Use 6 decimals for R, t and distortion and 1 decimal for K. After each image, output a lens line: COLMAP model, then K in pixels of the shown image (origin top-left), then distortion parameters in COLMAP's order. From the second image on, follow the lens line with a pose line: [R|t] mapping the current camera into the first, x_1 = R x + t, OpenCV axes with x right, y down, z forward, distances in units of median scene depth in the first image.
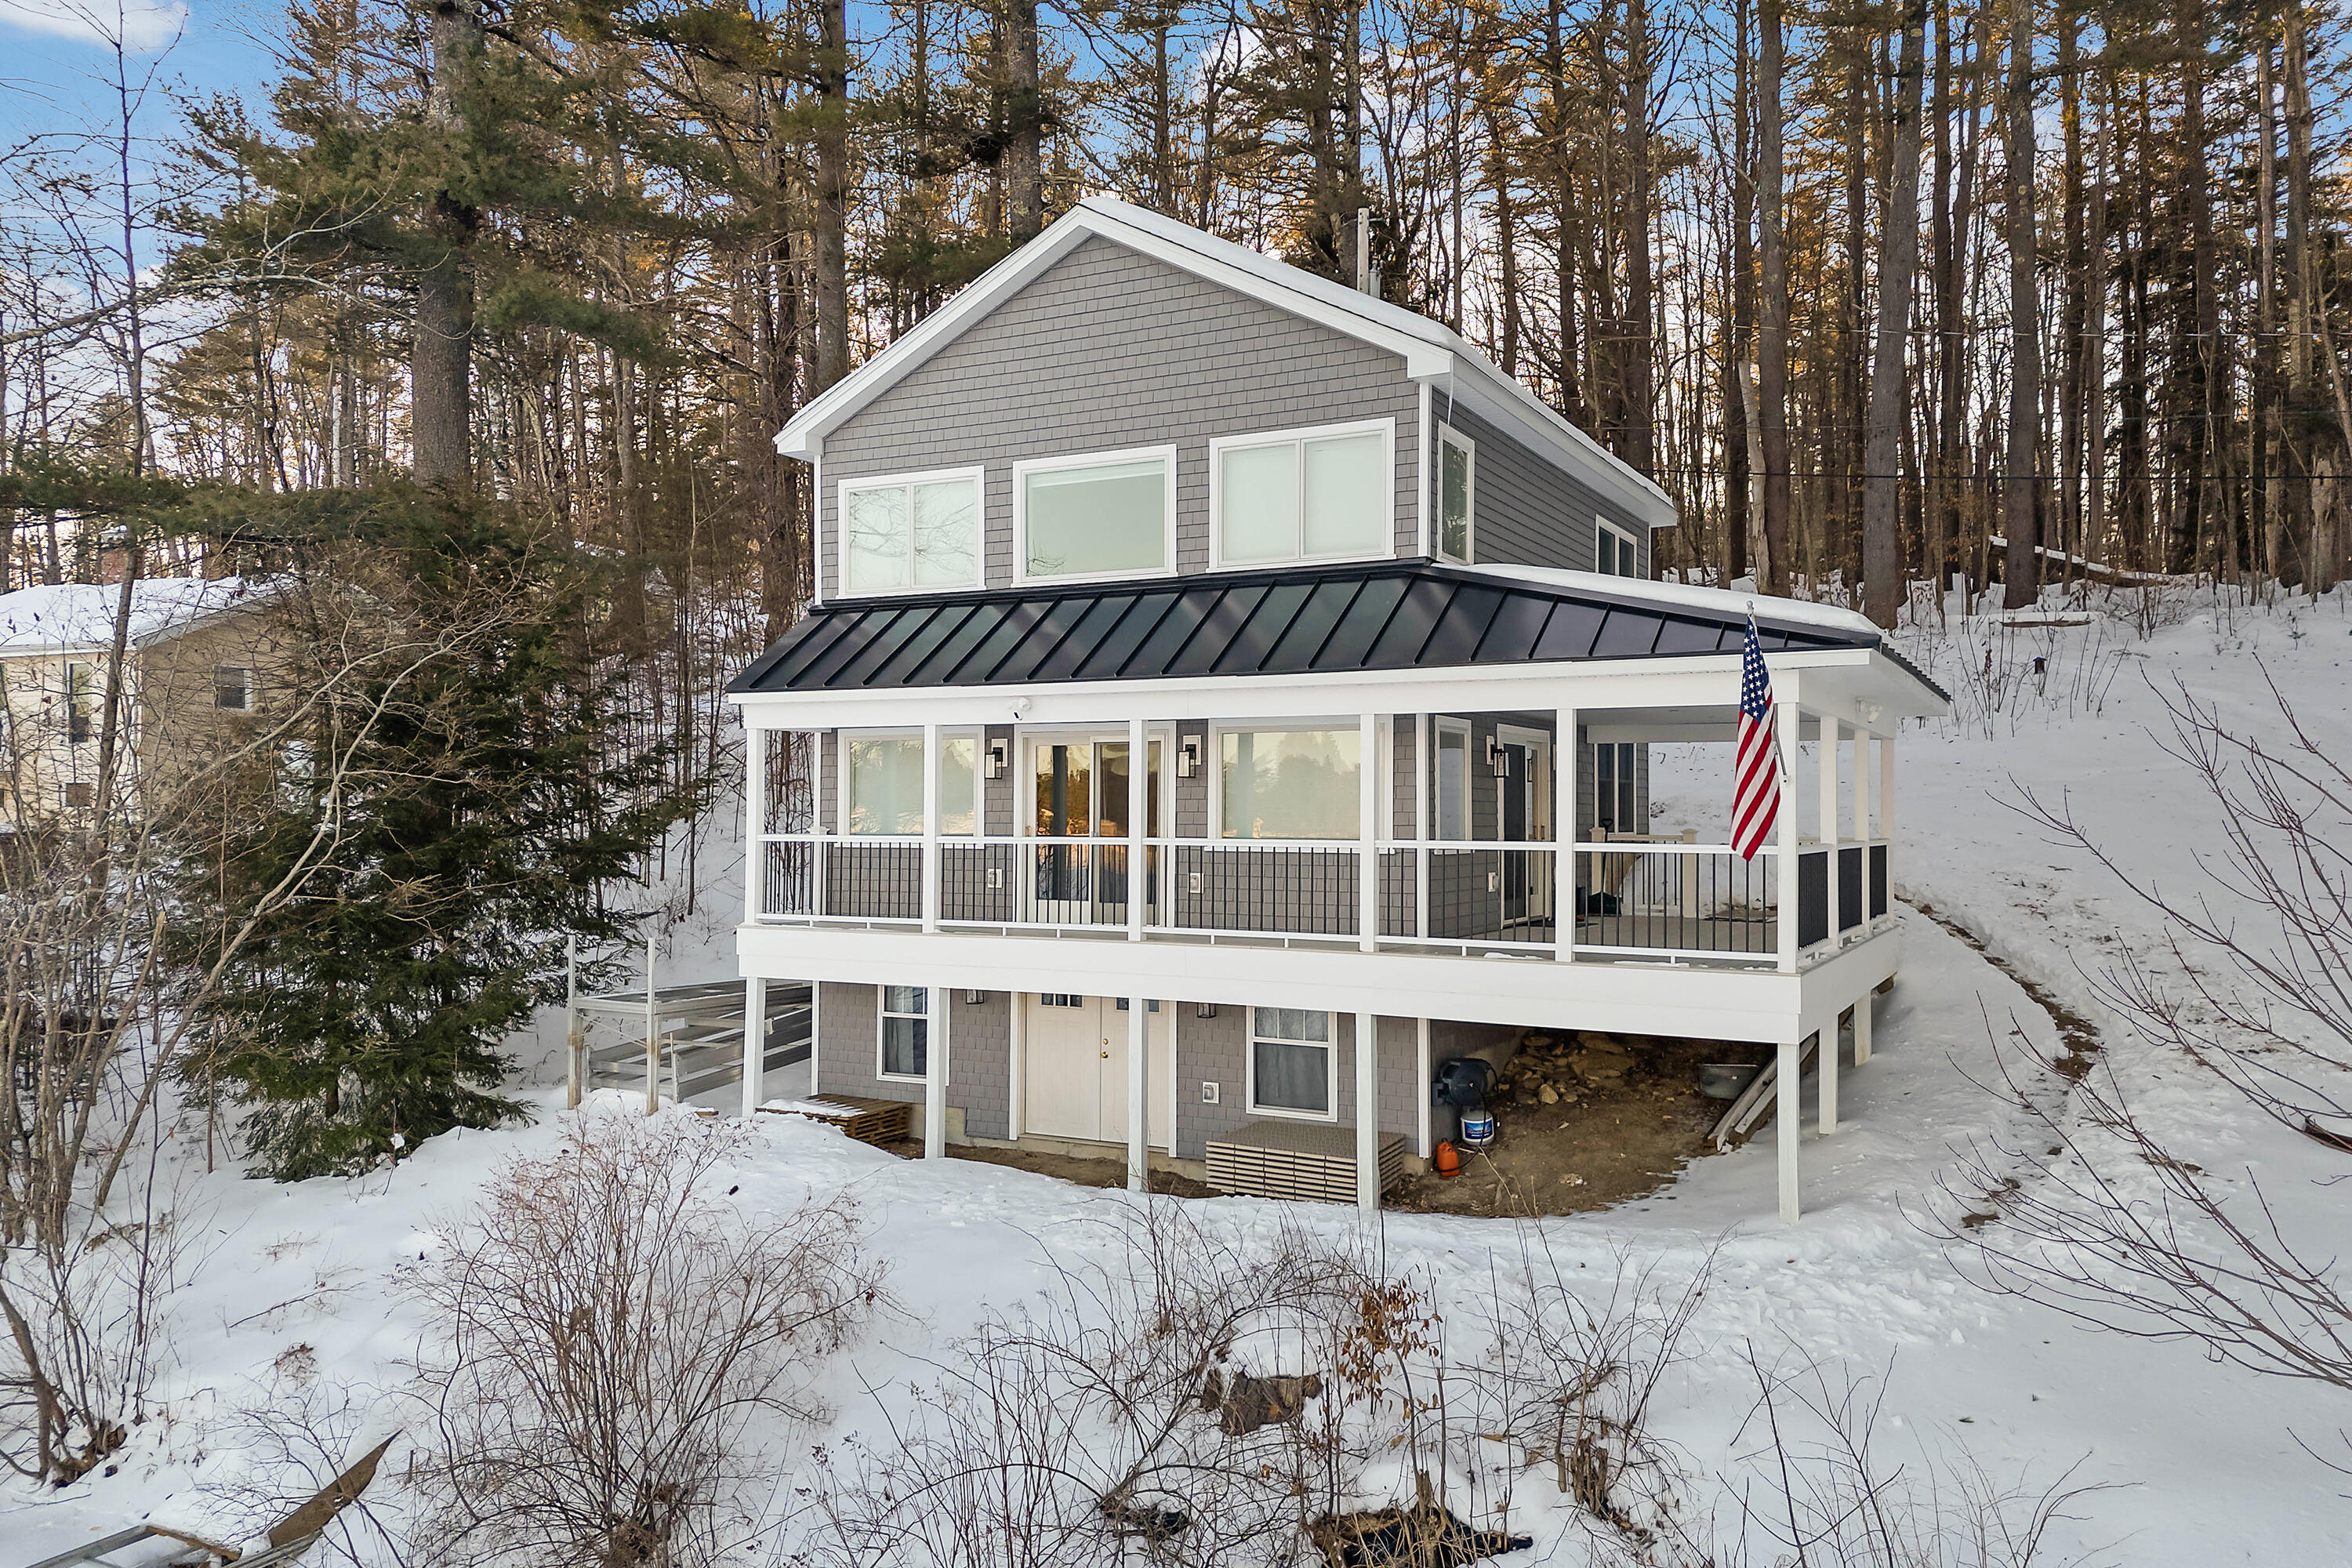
lens RADIAL K [[1689.5, 0, 1176.0], [0, 1689.5, 784.0], [0, 0, 1]] dist [0.007068, 0.005732]
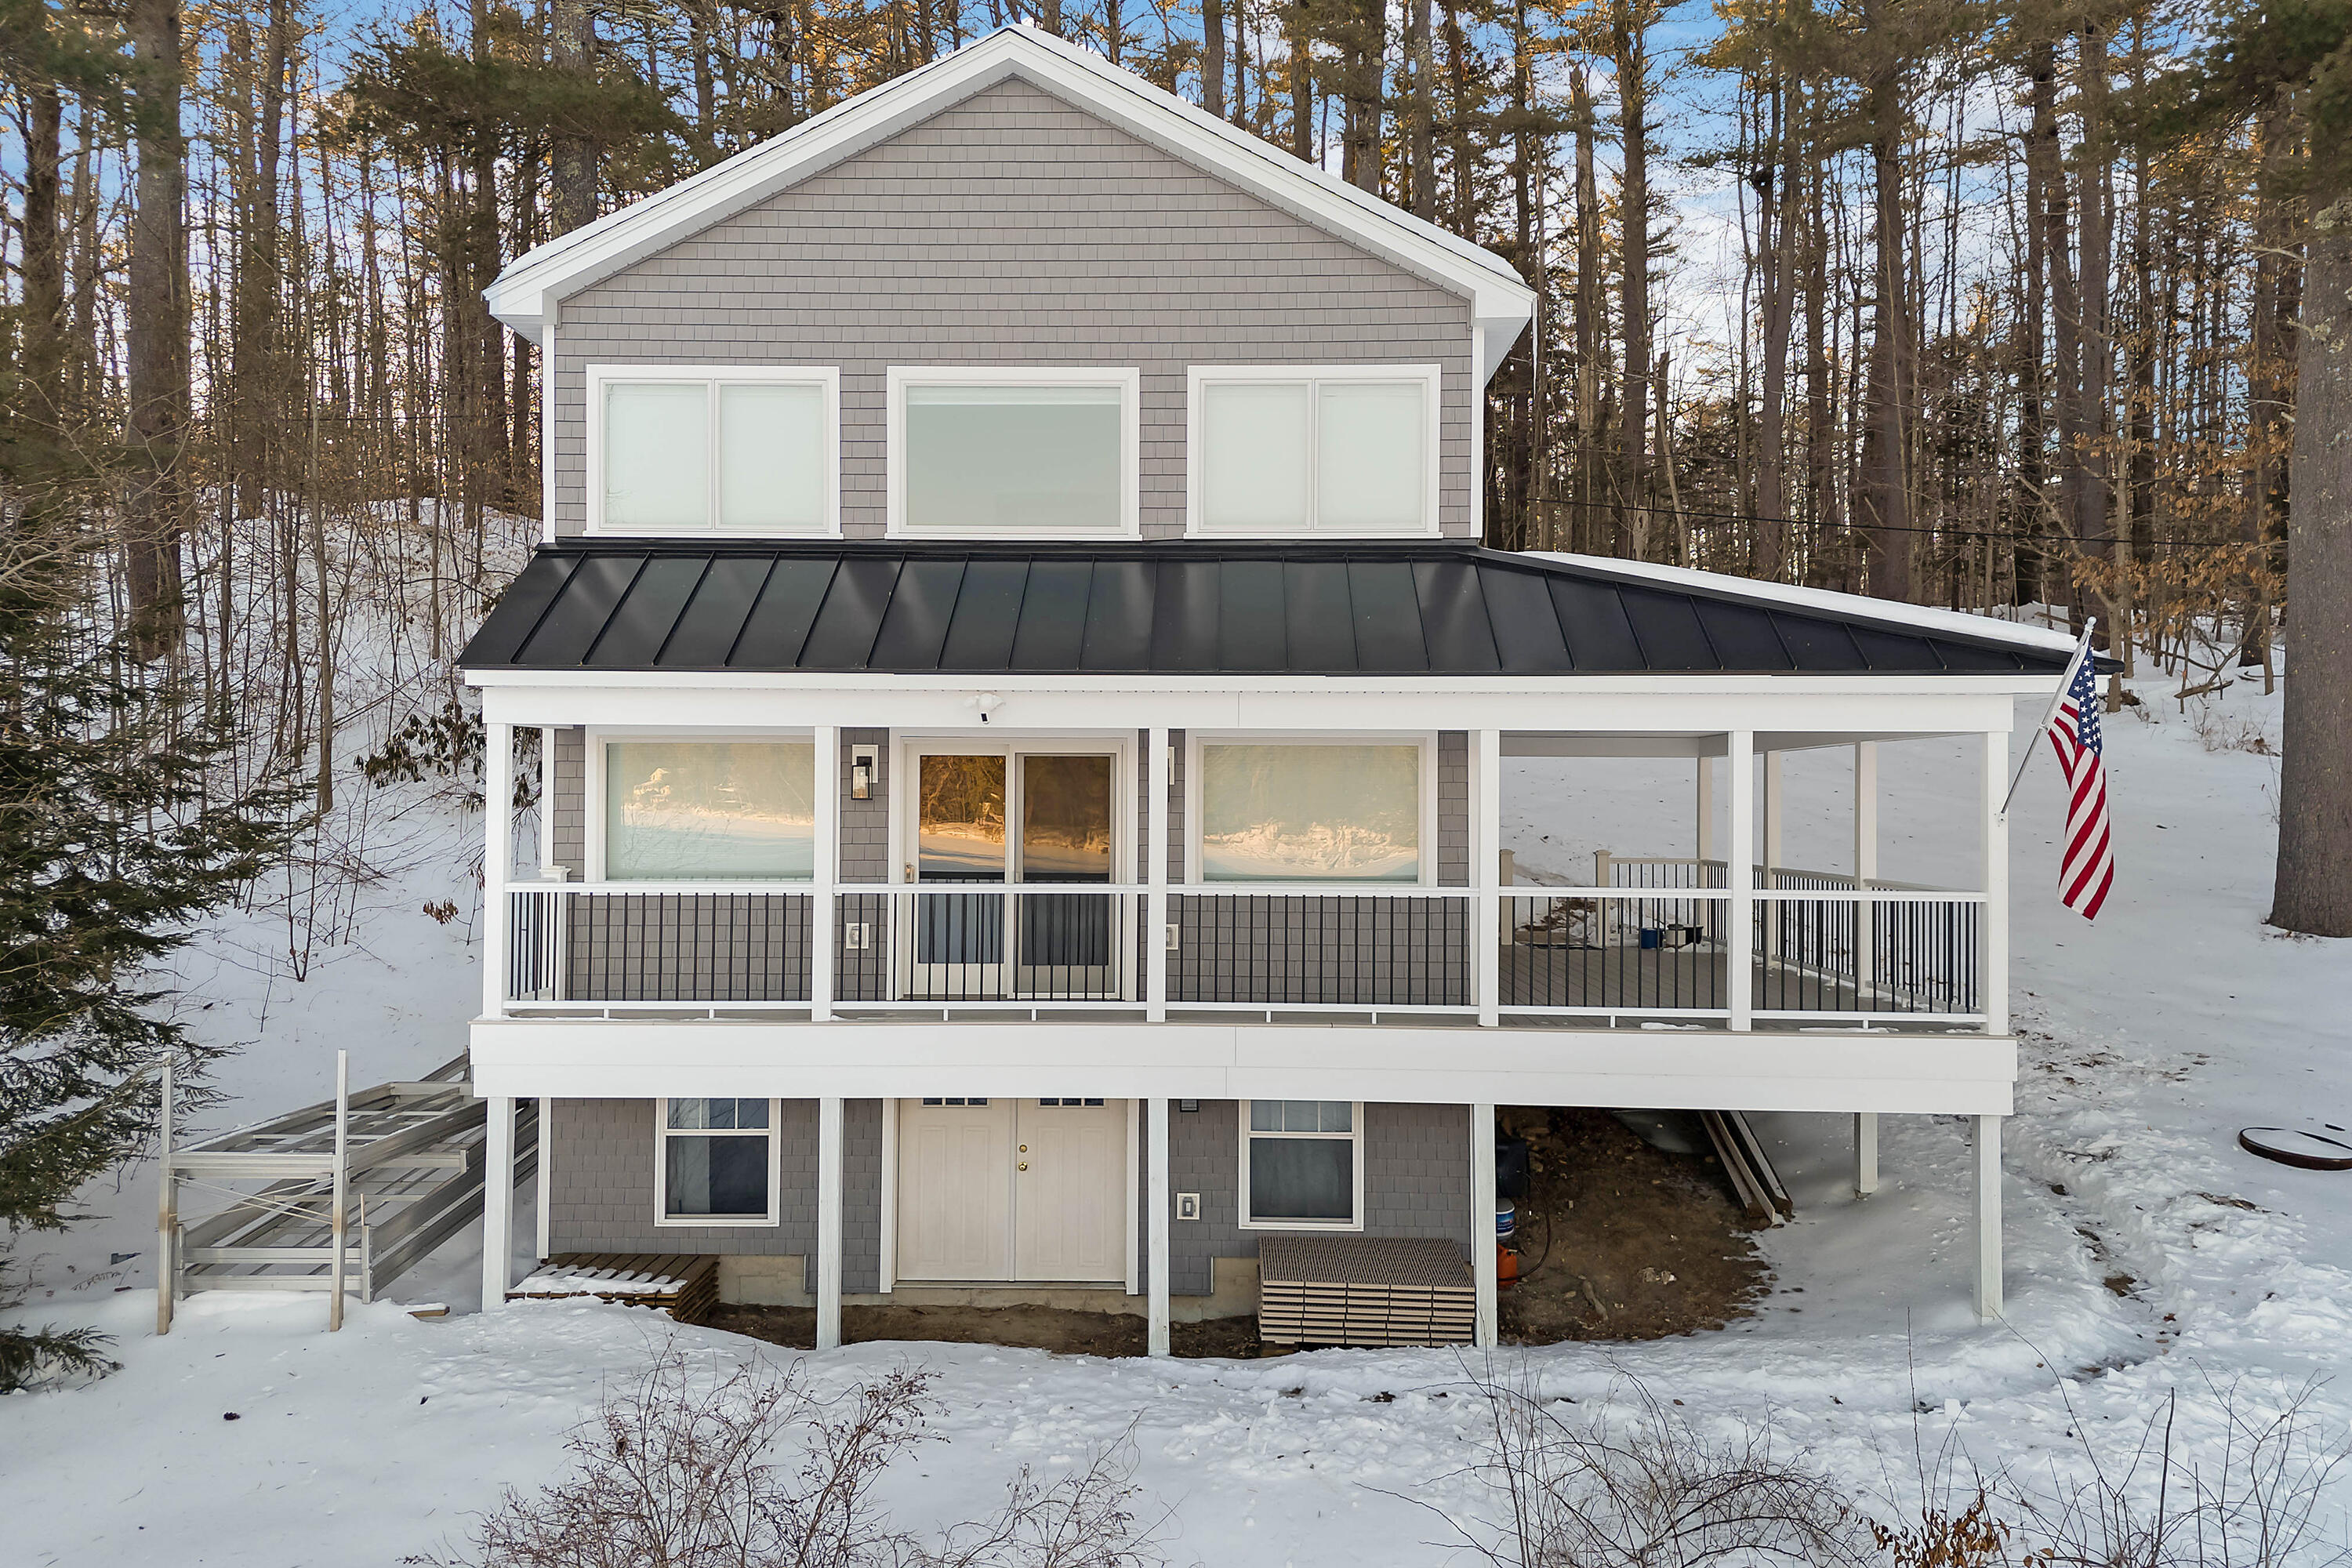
lens RADIAL K [[1689.5, 0, 1176.0], [0, 1689.5, 784.0], [0, 0, 1]] dist [0.007068, 0.005732]
pose [[0.893391, 0.006565, 0.449232, -0.322937], [-0.010729, 0.999920, 0.006725, -0.016729], [-0.449152, -0.010828, 0.893390, 0.297581]]
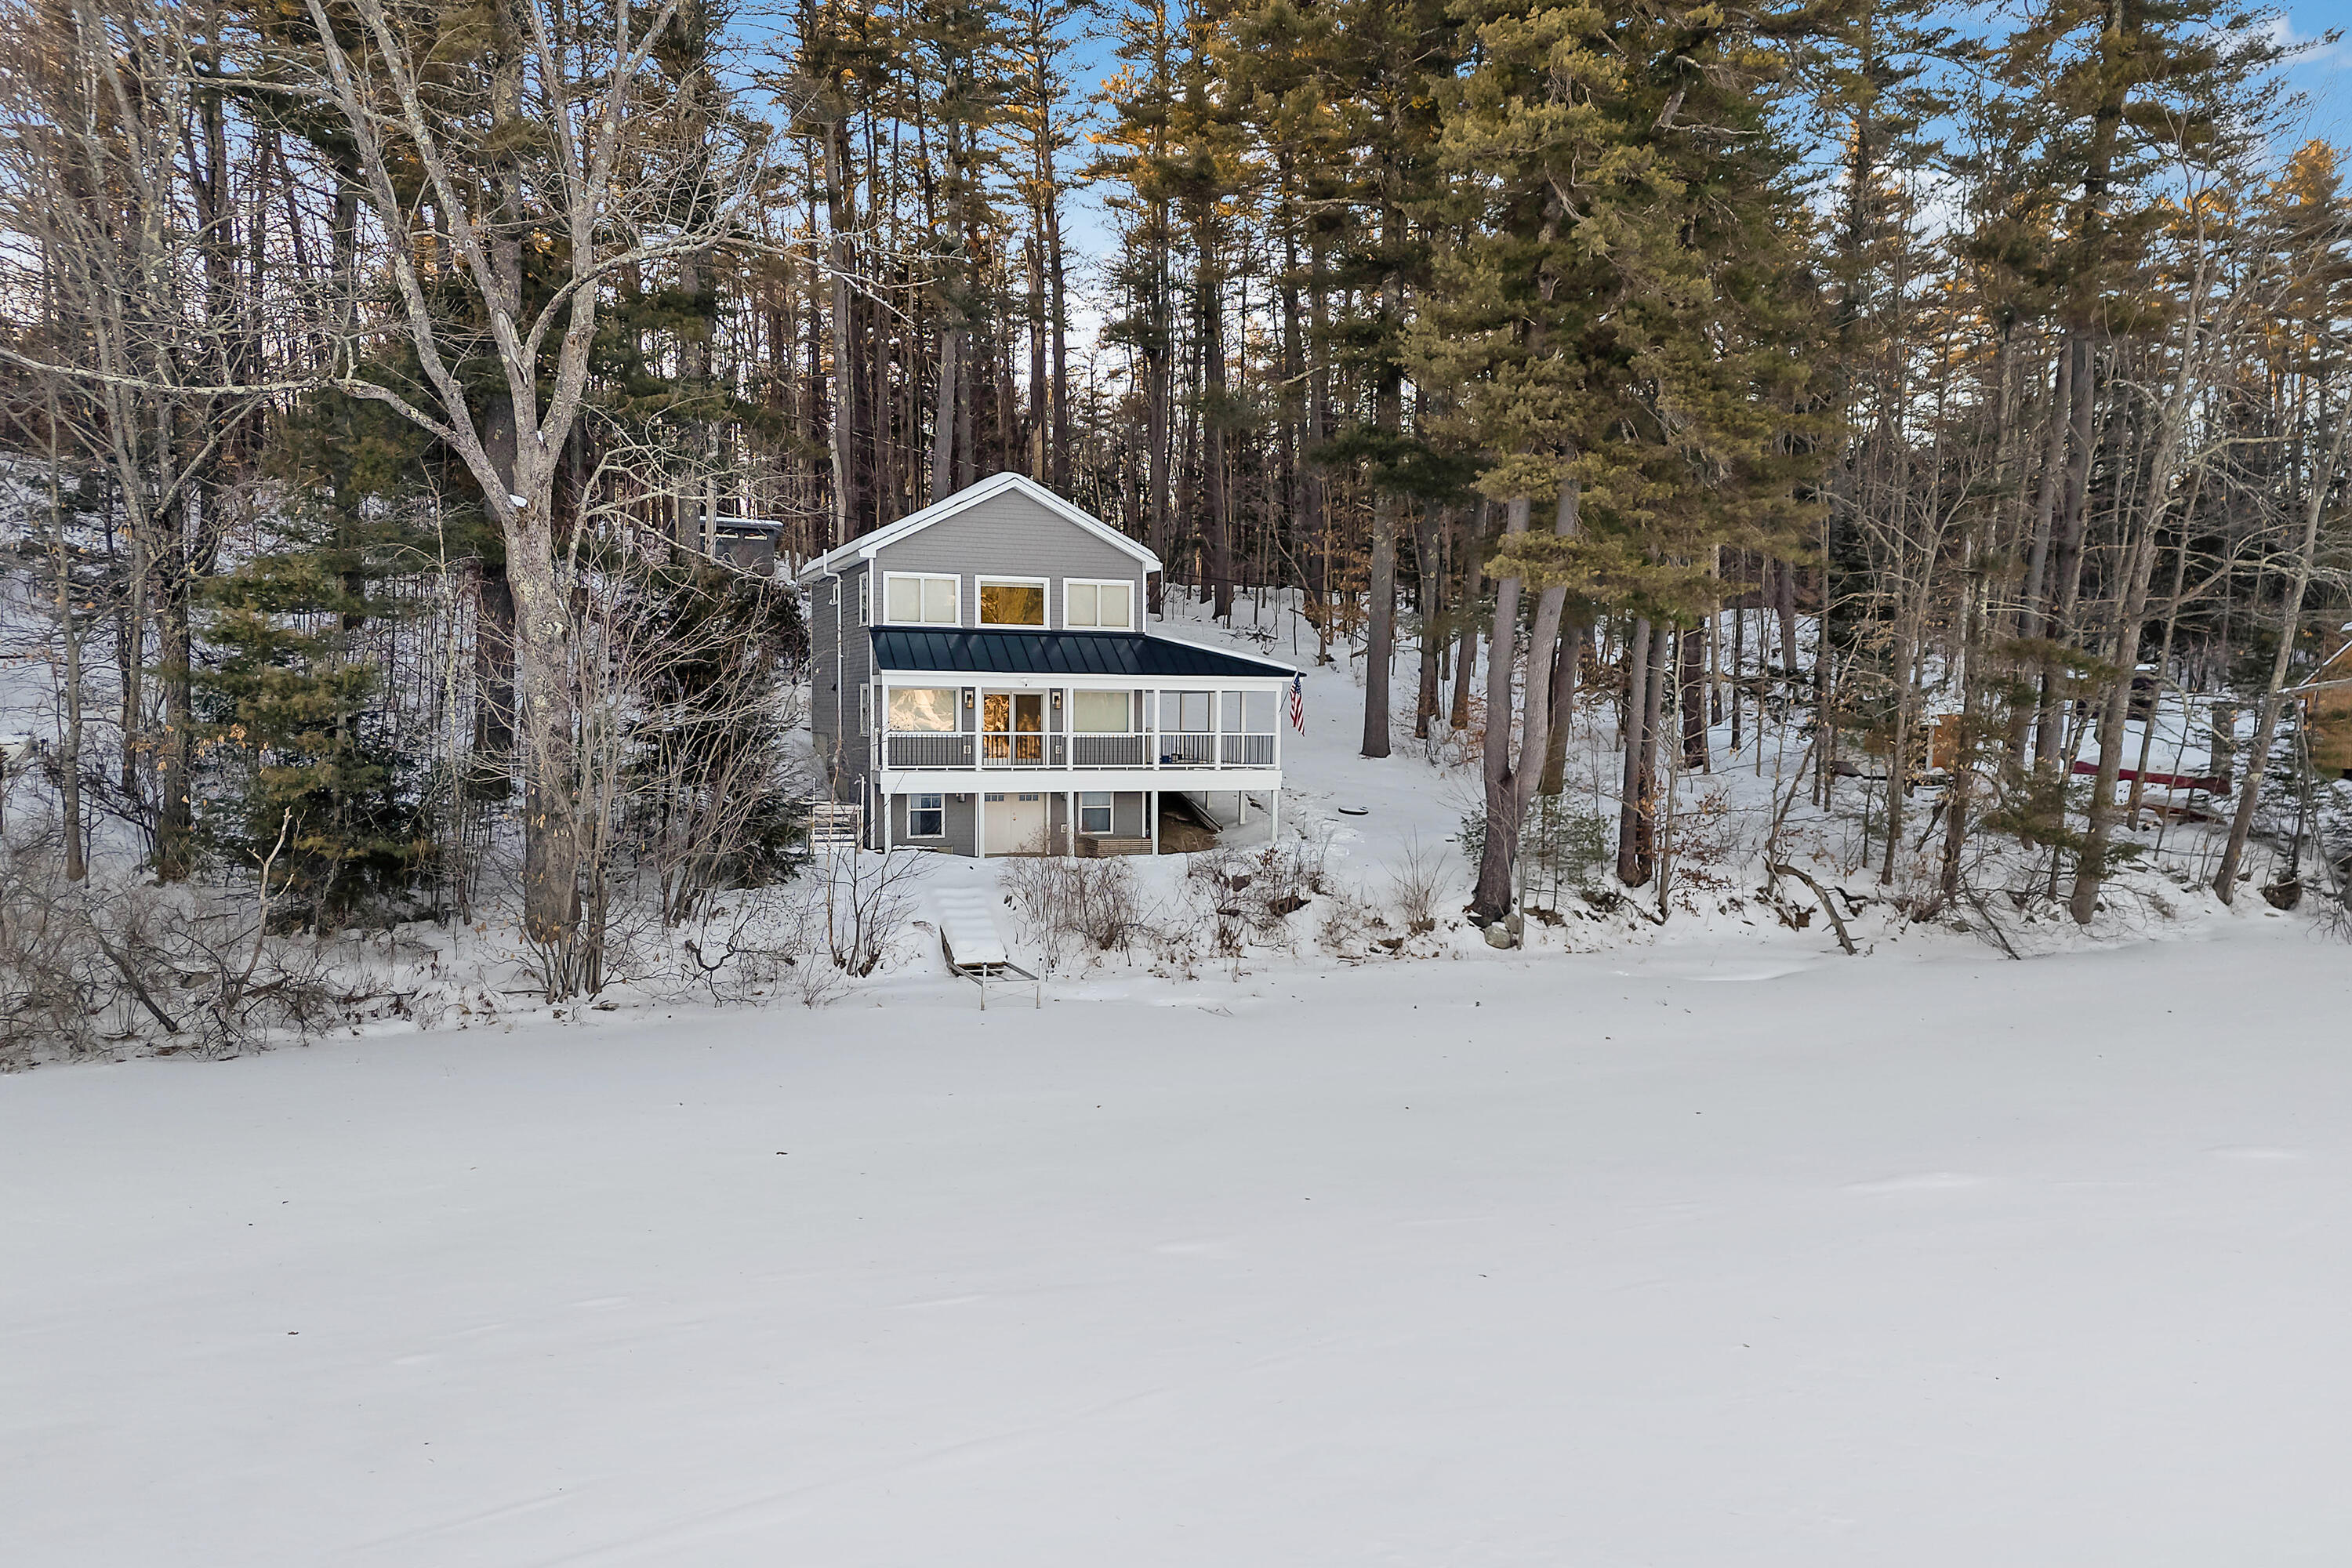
lens RADIAL K [[1689.5, 0, 1176.0], [0, 1689.5, 784.0], [0, 0, 1]] dist [0.007068, 0.005732]
pose [[0.645583, -0.030264, 0.763090, -1.825024], [-0.022522, 0.998025, 0.058636, -0.044528], [-0.763358, -0.055041, 0.643627, -0.813633]]
